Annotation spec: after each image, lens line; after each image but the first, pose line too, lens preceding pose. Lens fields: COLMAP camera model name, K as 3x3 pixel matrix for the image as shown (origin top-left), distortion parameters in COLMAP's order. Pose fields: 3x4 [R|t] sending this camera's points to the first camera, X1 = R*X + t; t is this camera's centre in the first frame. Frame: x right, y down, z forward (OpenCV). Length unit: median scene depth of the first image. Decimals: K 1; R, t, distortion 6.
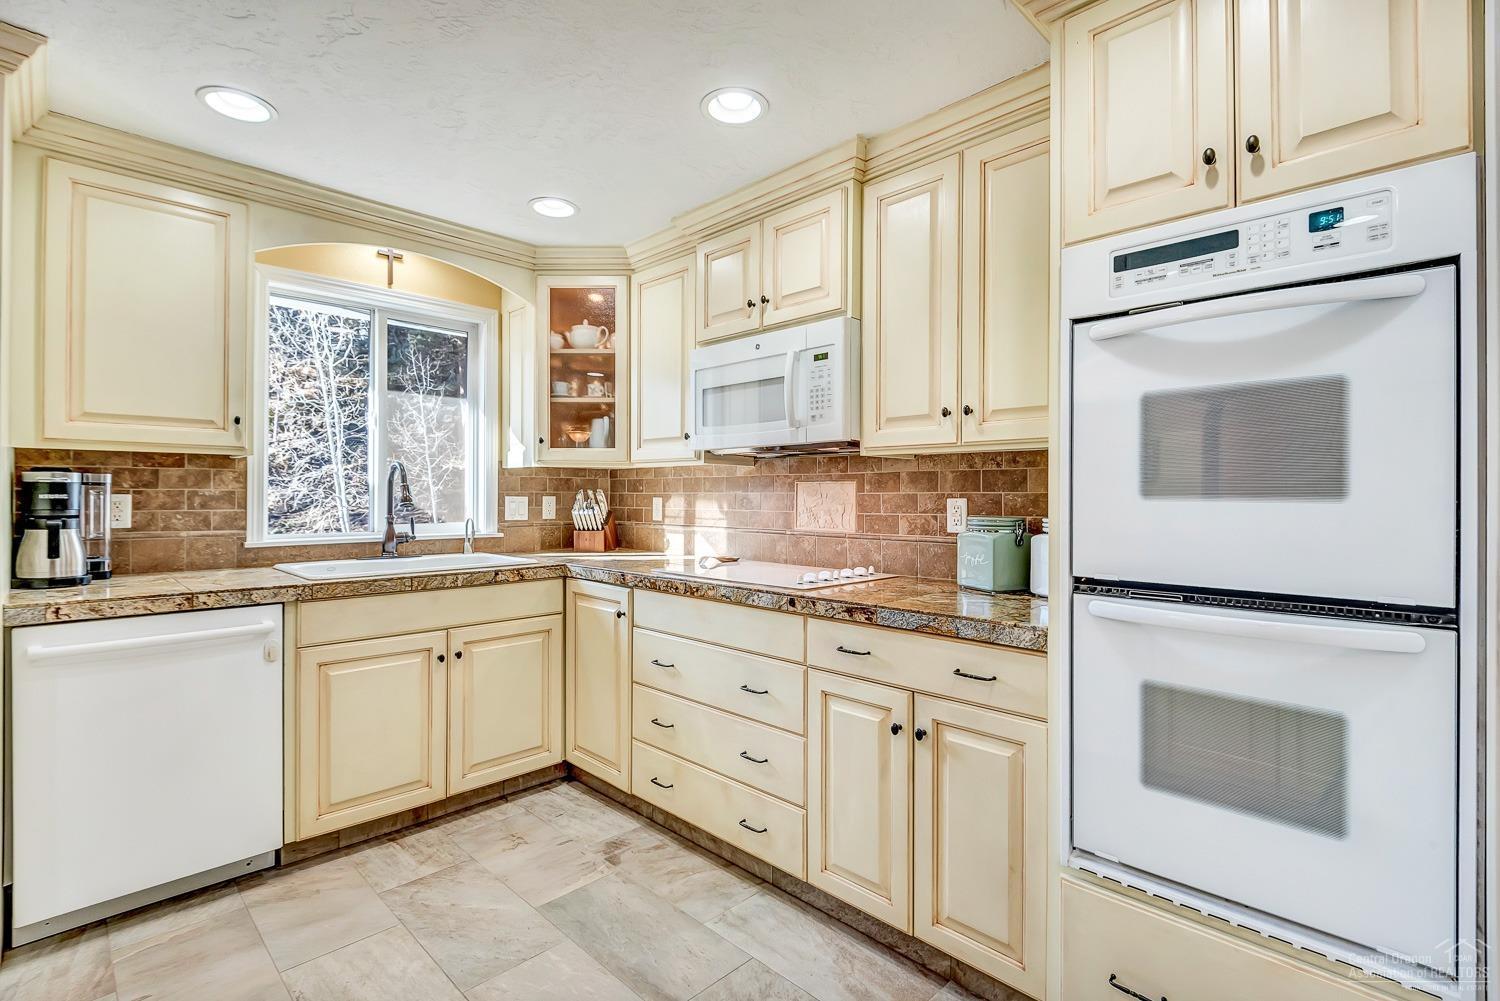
lens RADIAL K [[692.2, 0, 733.6], [0, 692.2, 494.1], [0, 0, 1]] dist [0.028757, -0.018578]
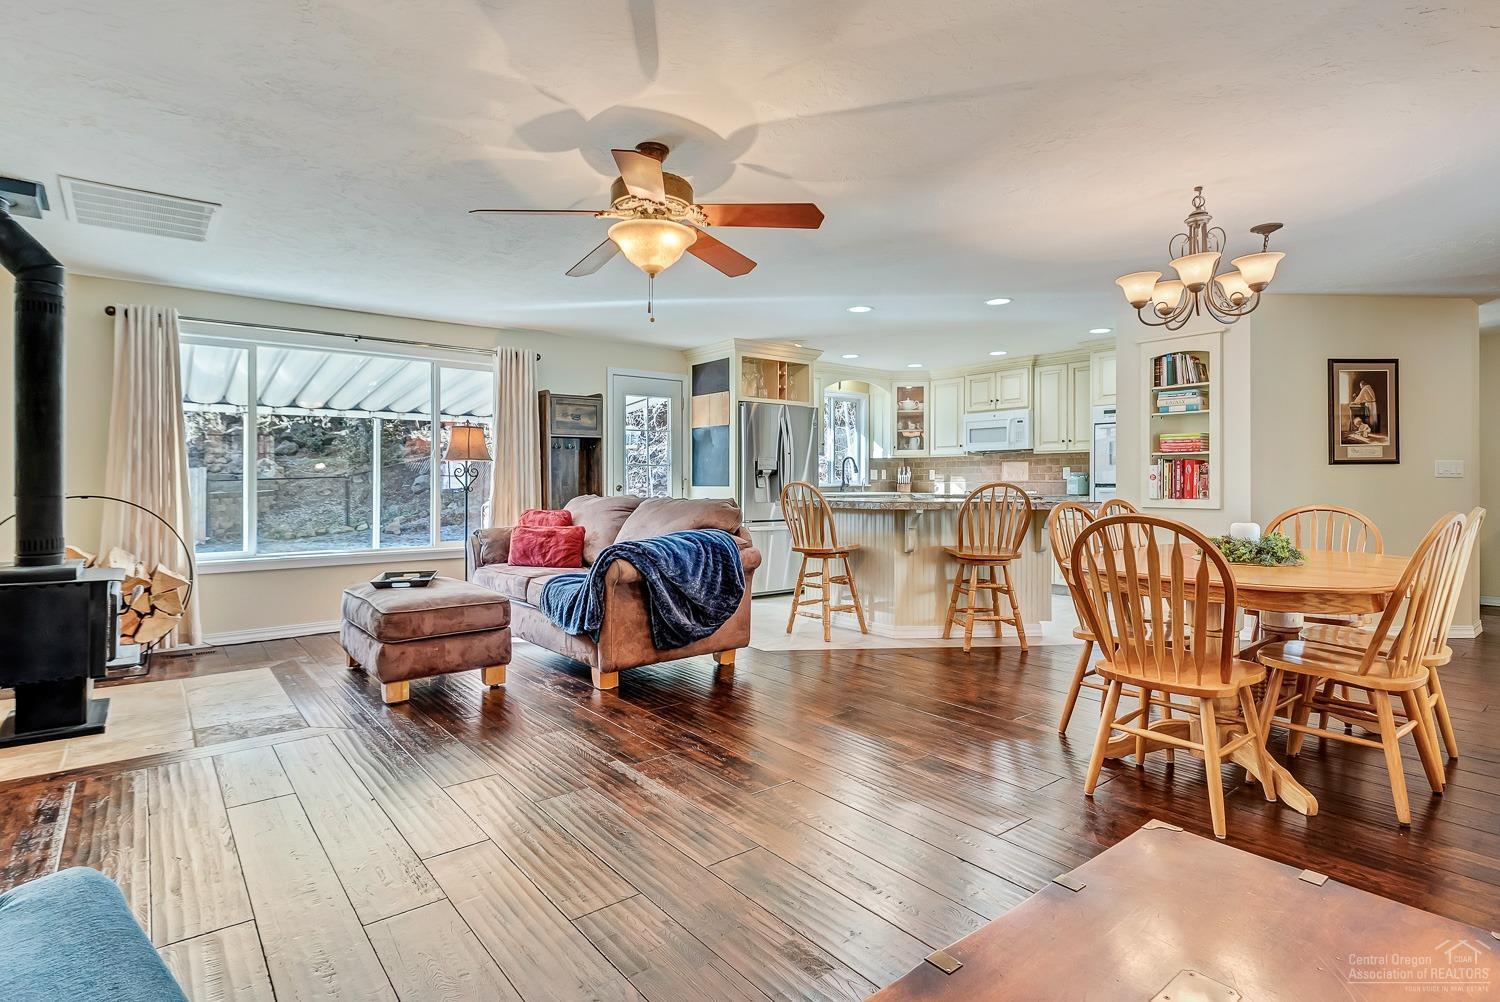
lens RADIAL K [[706.3, 0, 740.5], [0, 706.3, 489.5], [0, 0, 1]] dist [0.028447, -0.020086]
pose [[0.992758, -0.003370, -0.120087, -0.688448], [0.005281, 0.999864, 0.015604, 0.045234], [0.120019, -0.016125, 0.992641, -2.153947]]
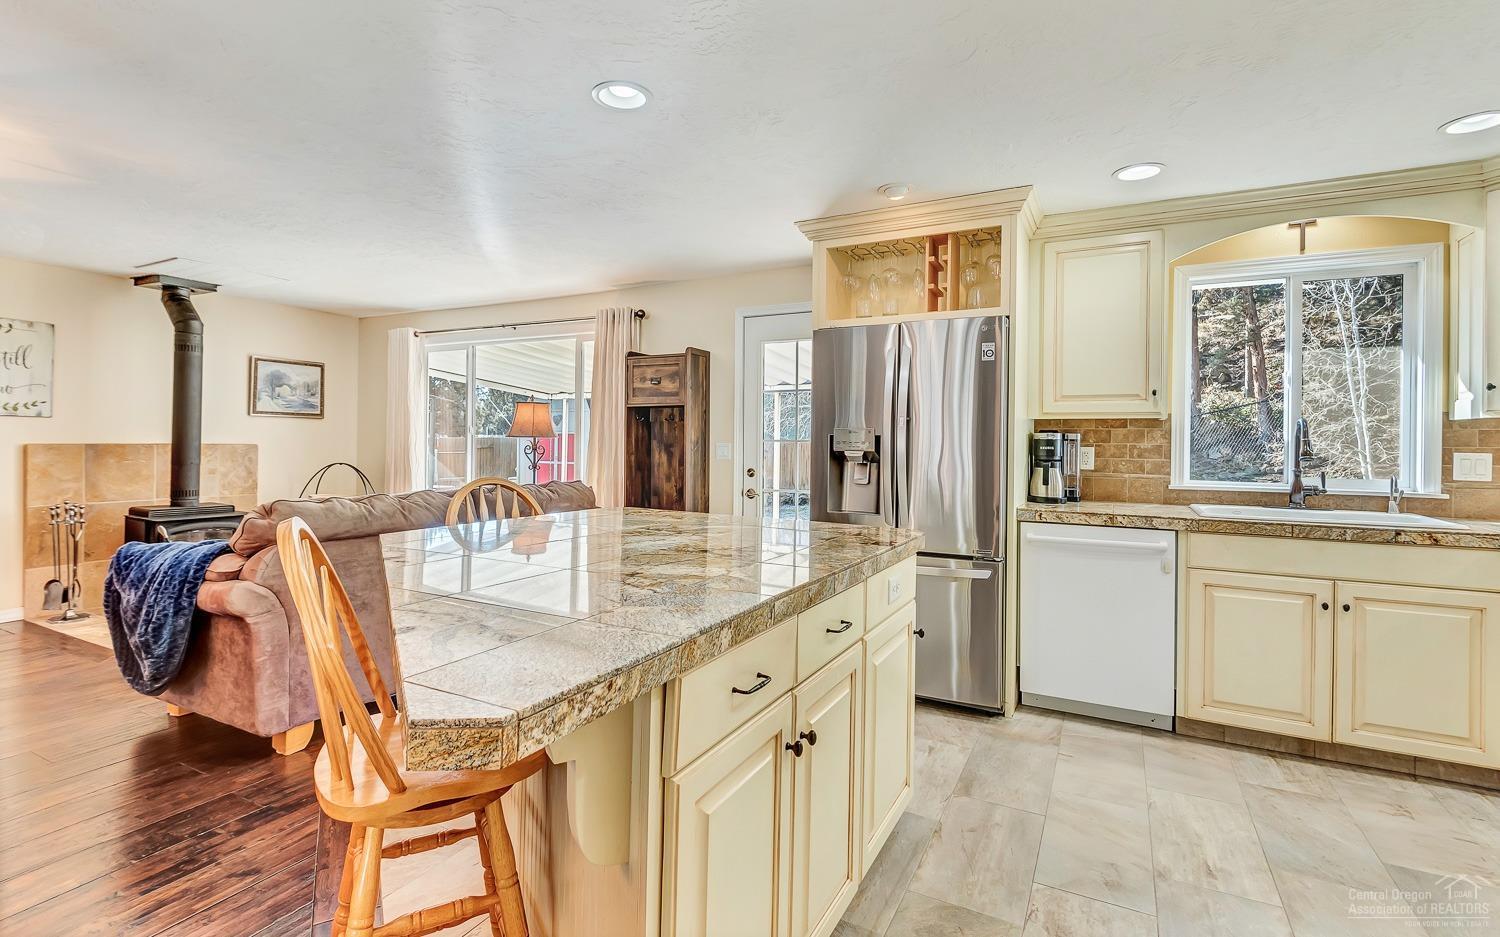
lens RADIAL K [[703.3, 0, 748.5], [0, 703.3, 440.2], [0, 0, 1]] dist [0.002085, -0.001187]
pose [[0.304375, -0.002673, -0.952549, 0.336940], [-0.007851, 0.999955, -0.005314, -0.000699], [0.952520, 0.009096, 0.304340, -0.152356]]
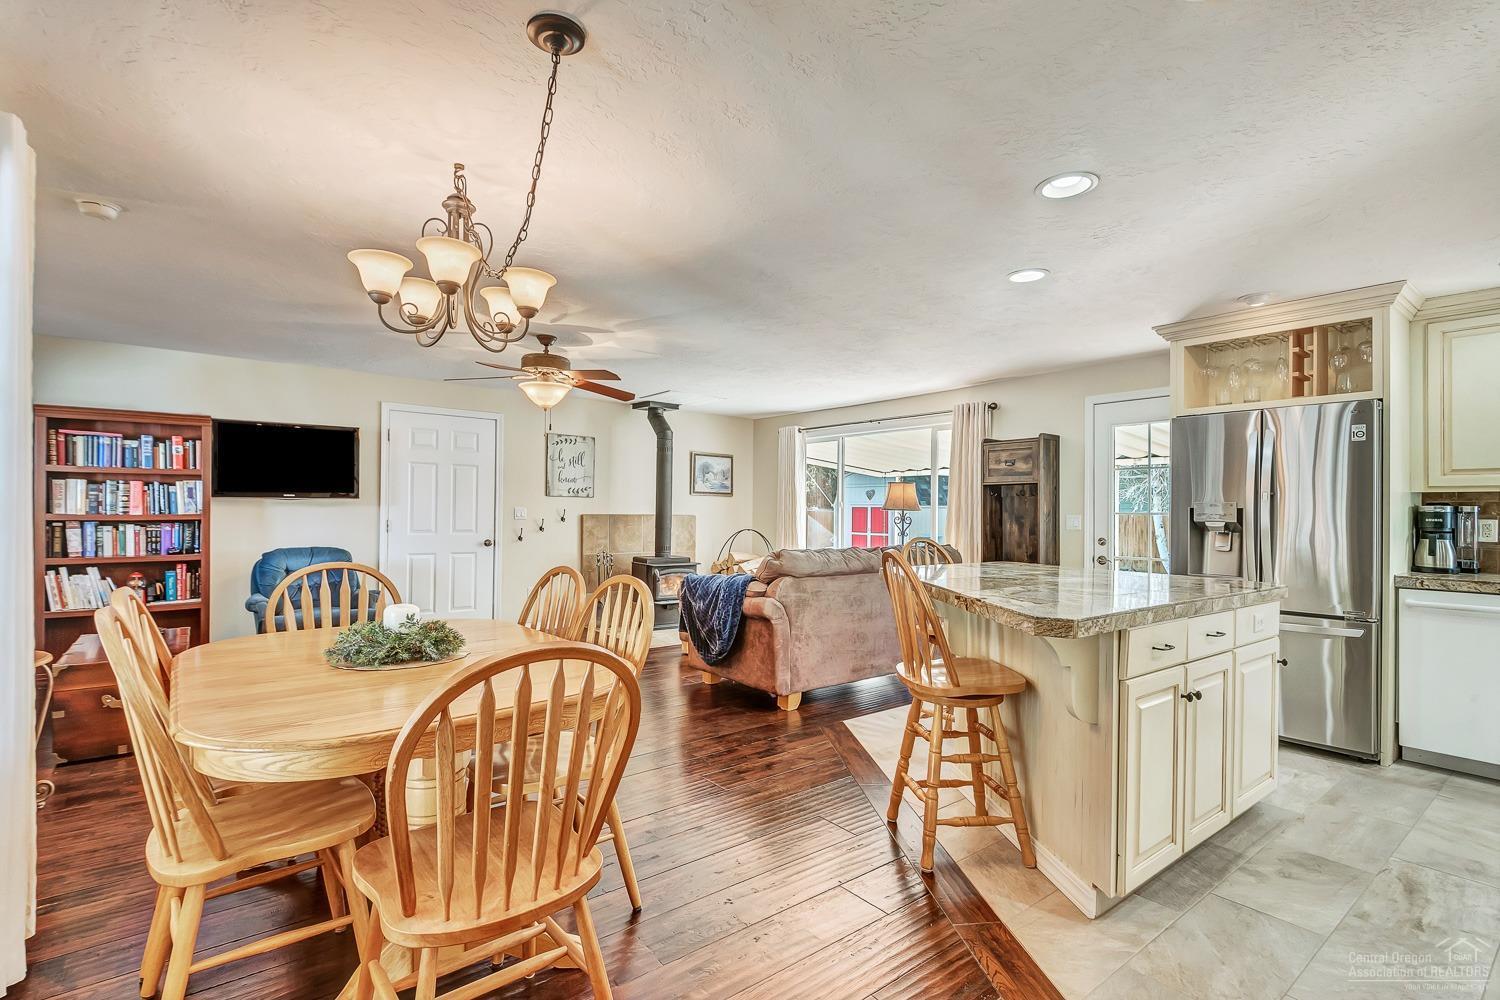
lens RADIAL K [[695.7, 0, 736.4], [0, 695.7, 504.8], [0, 0, 1]] dist [0.023419, -0.020600]
pose [[-0.120918, -0.015294, -0.992545, 0.787788], [-0.011360, 0.999837, -0.014023, 0.007769], [0.992598, 0.009580, -0.121072, -0.415308]]
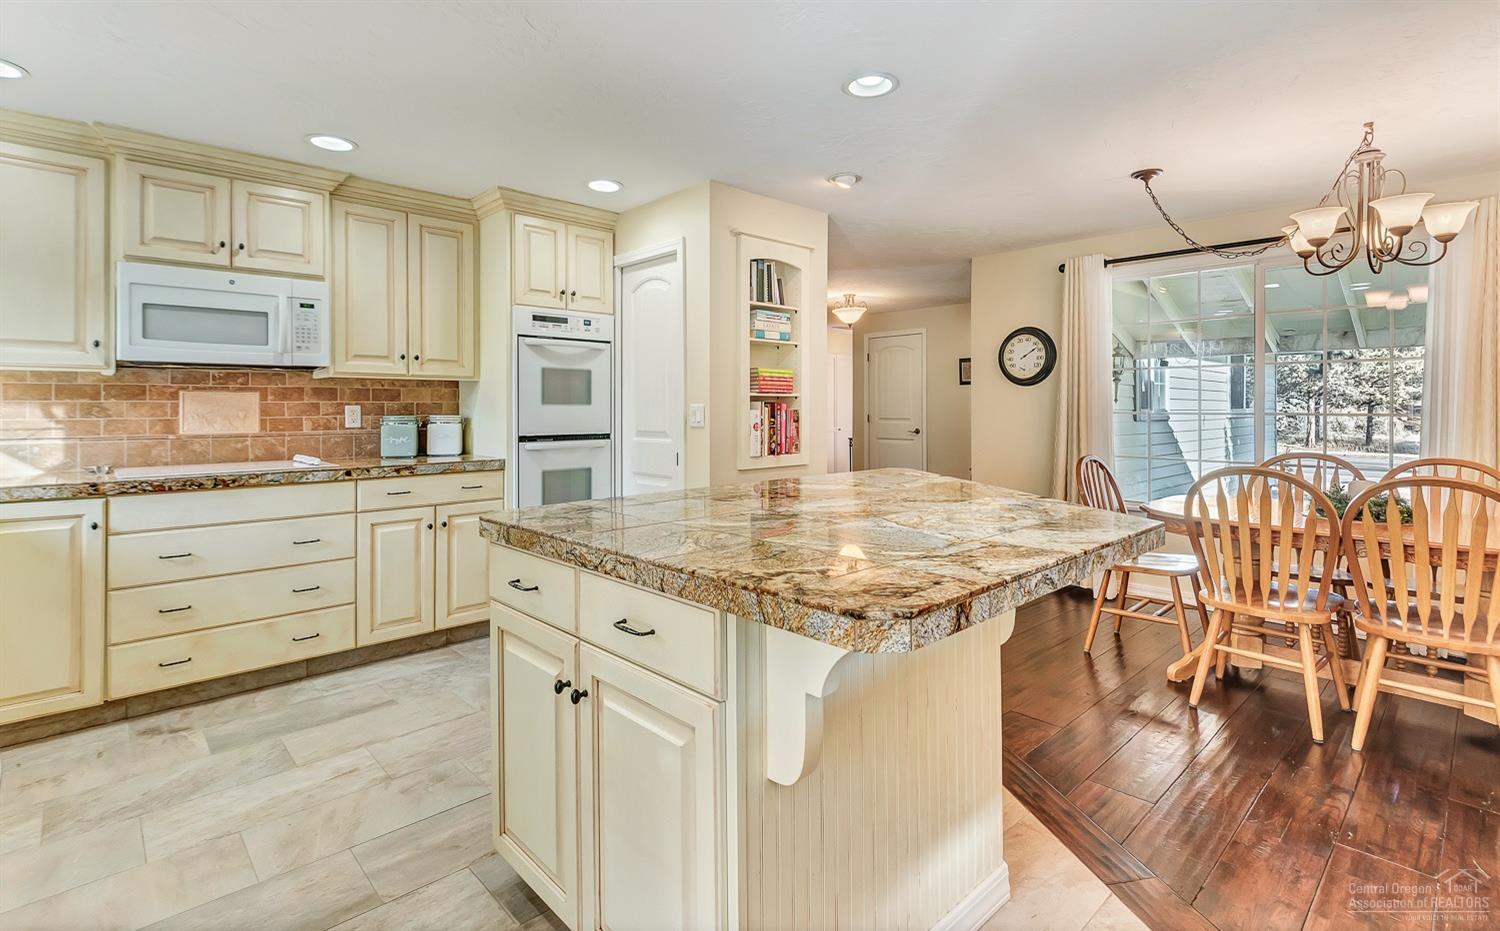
lens RADIAL K [[678.6, 0, 744.5], [0, 678.6, 412.9], [0, 0, 1]] dist [0.003243, 0.000353]
pose [[0.042209, -0.015872, 0.998983, -1.163092], [-0.002987, 0.999867, 0.016012, -0.004483], [-0.999104, -0.003660, 0.042156, 0.045963]]
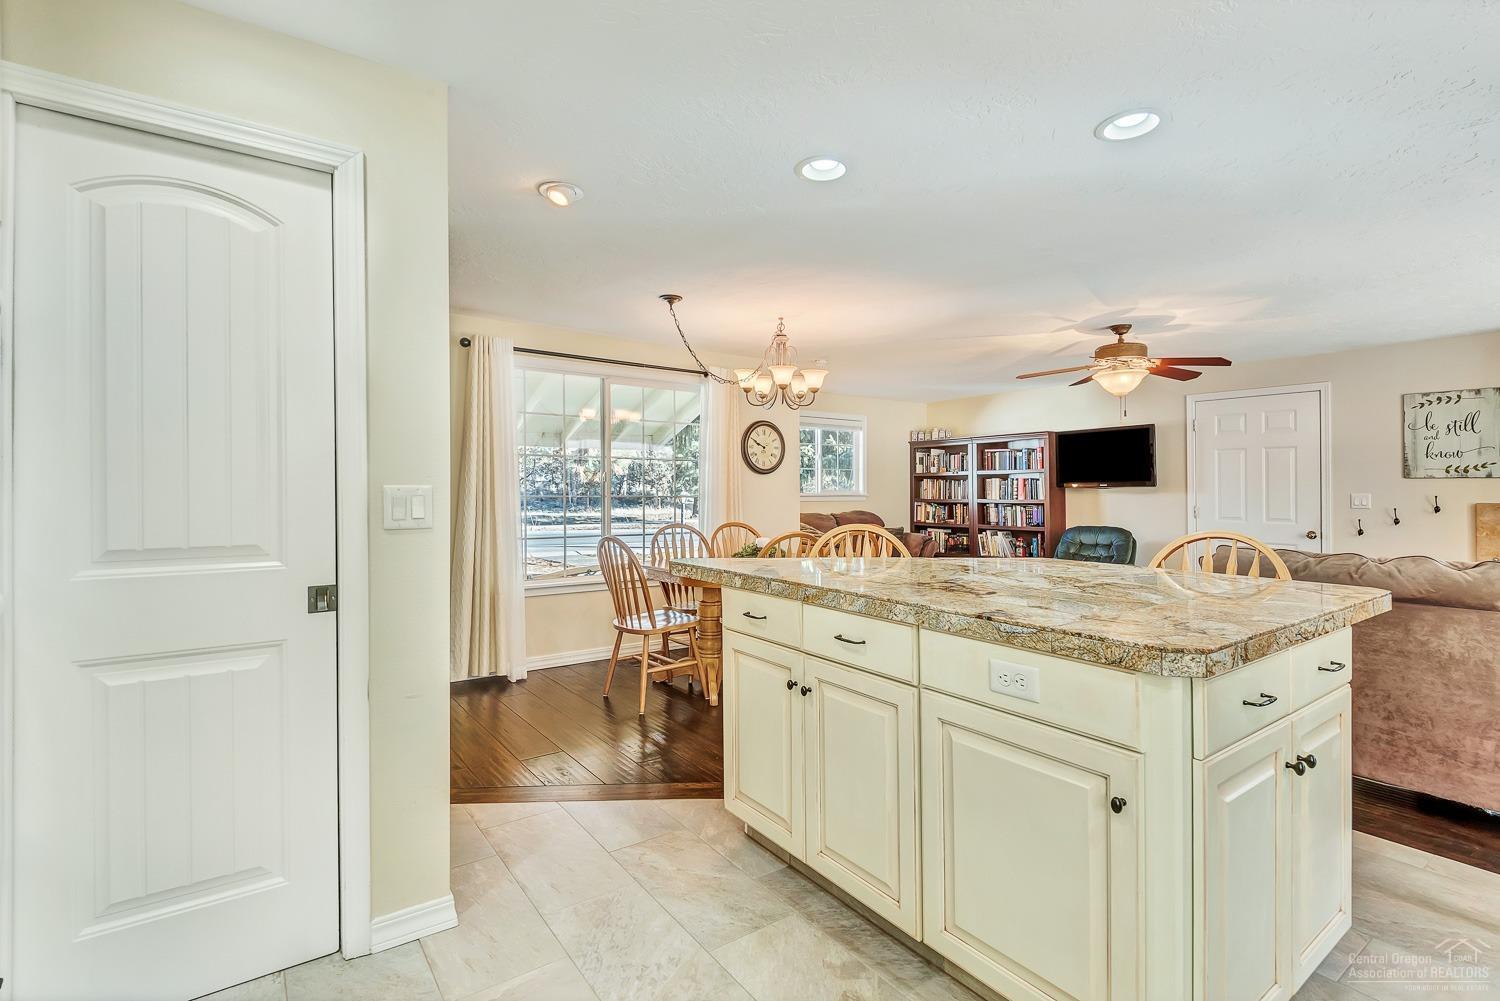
lens RADIAL K [[704.3, 0, 719.9], [0, 704.3, 474.0], [0, 0, 1]] dist [-0.024853, -0.000486]
pose [[-0.981574, -0.007428, 0.190936, -0.266394], [-0.012249, 0.999635, -0.024081, 0.004699], [-0.190687, -0.025976, -0.981307, 0.919251]]
